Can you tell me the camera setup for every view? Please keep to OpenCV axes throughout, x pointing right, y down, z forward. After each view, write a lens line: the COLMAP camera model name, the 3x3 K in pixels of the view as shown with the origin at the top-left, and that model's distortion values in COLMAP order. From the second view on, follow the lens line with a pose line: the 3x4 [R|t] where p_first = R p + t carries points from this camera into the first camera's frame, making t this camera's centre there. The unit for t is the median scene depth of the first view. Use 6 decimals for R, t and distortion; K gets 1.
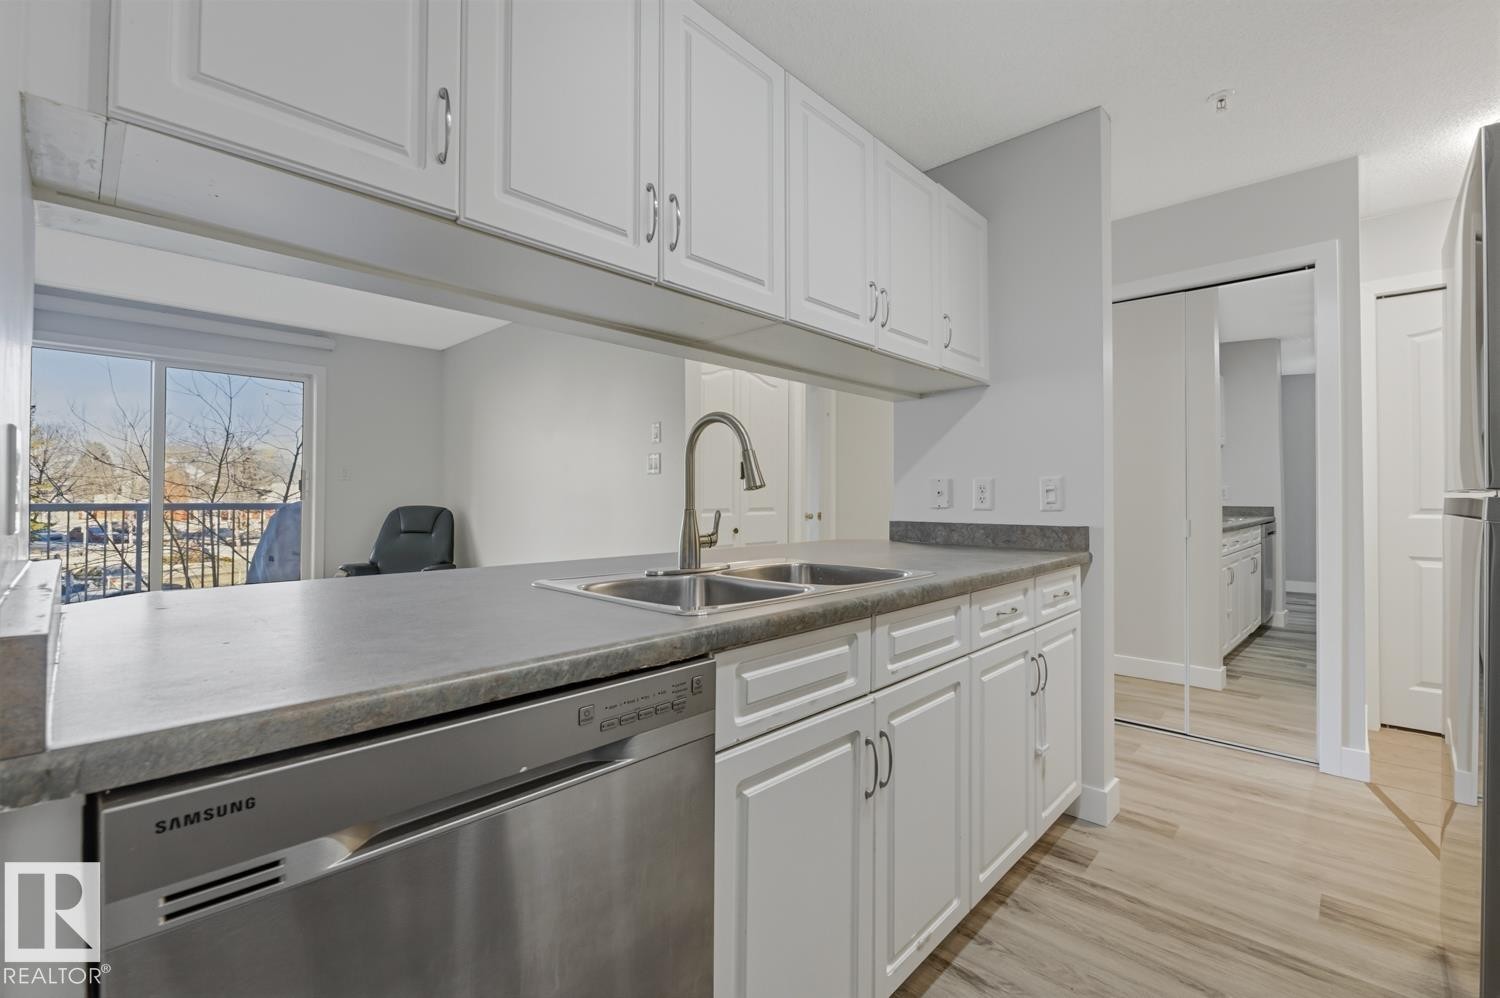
lens RADIAL K [[647.2, 0, 753.4], [0, 647.2, 493.4], [0, 0, 1]] dist [-0.000477, -0.000693]
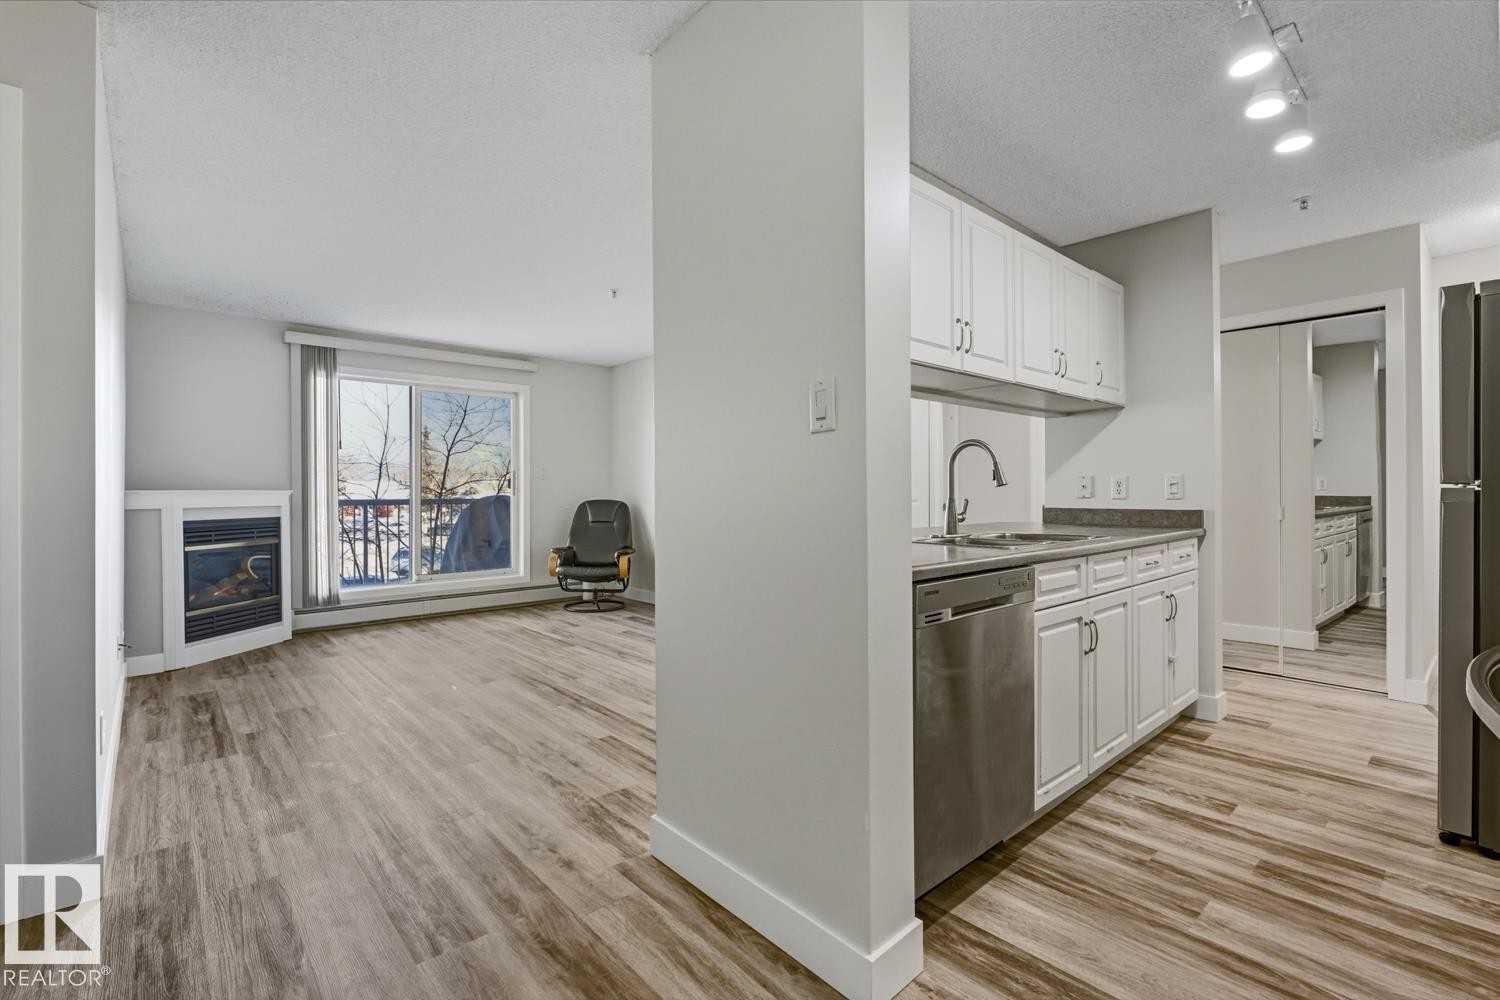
lens RADIAL K [[672.7, 0, 752.1], [0, 672.7, 492.8], [0, 0, 1]] dist [-0.000400, -0.000151]
pose [[0.996145, -0.006678, -0.087470, -0.338524], [0.007383, 0.999943, 0.007748, -0.004754], [0.087413, -0.008364, 0.996137, -0.553851]]
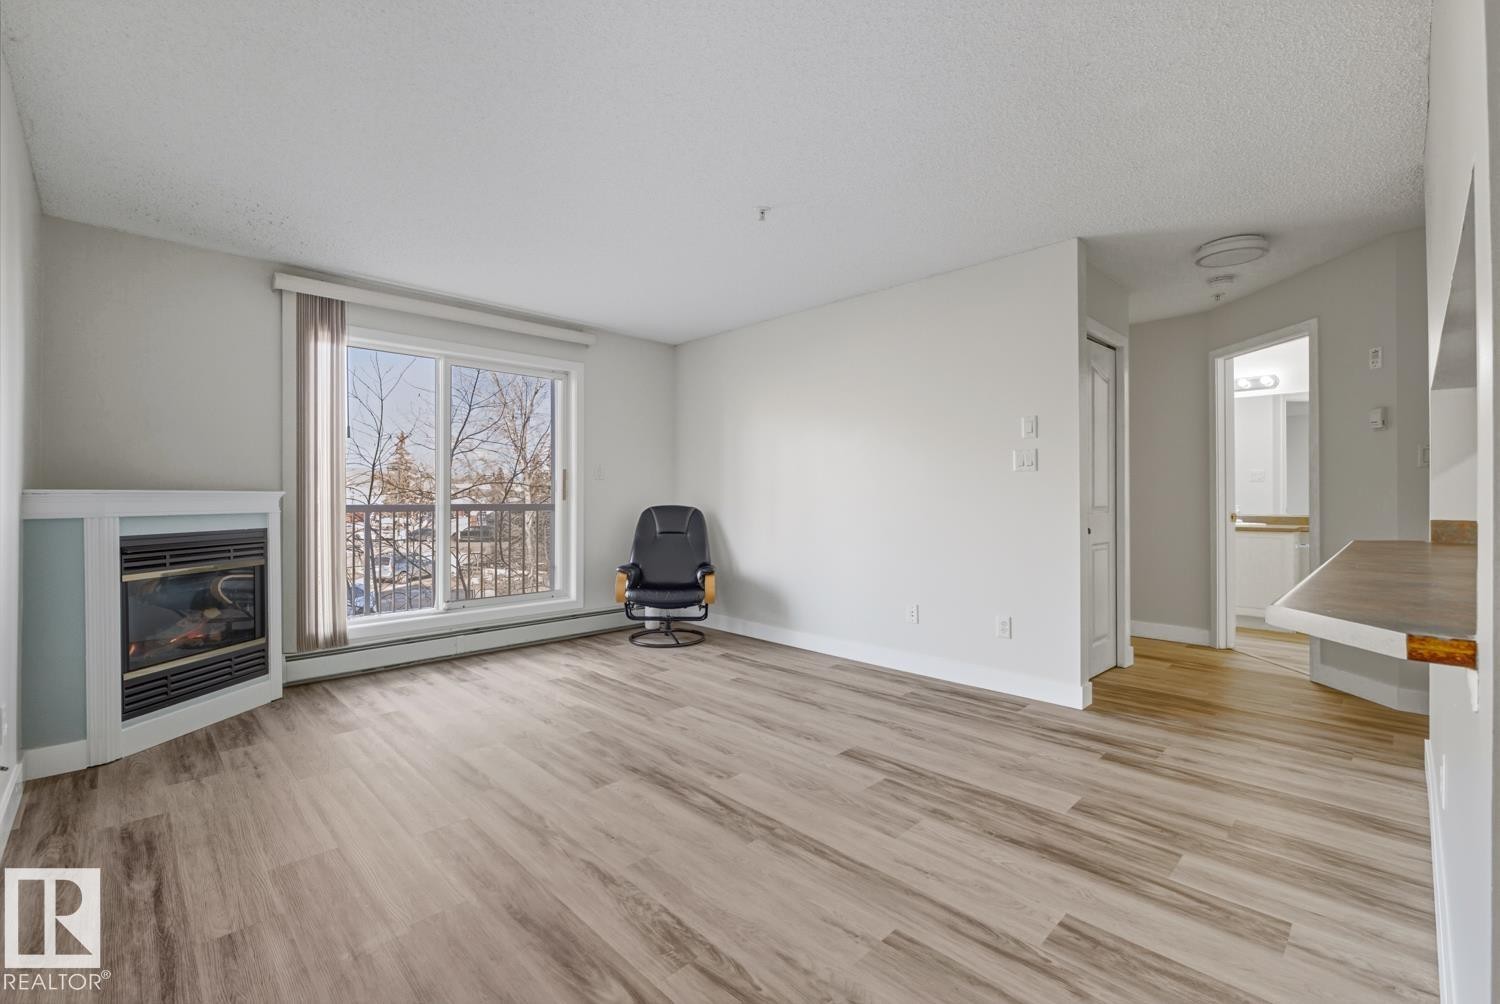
lens RADIAL K [[647.2, 0, 753.4], [0, 647.2, 496.4], [0, 0, 1]] dist [-0.000477, -0.000693]
pose [[0.999262, -0.002818, -0.038309, -0.931003], [0.003020, 0.999982, 0.005199, 0.000826], [0.038293, -0.005311, 0.999252, 0.095158]]
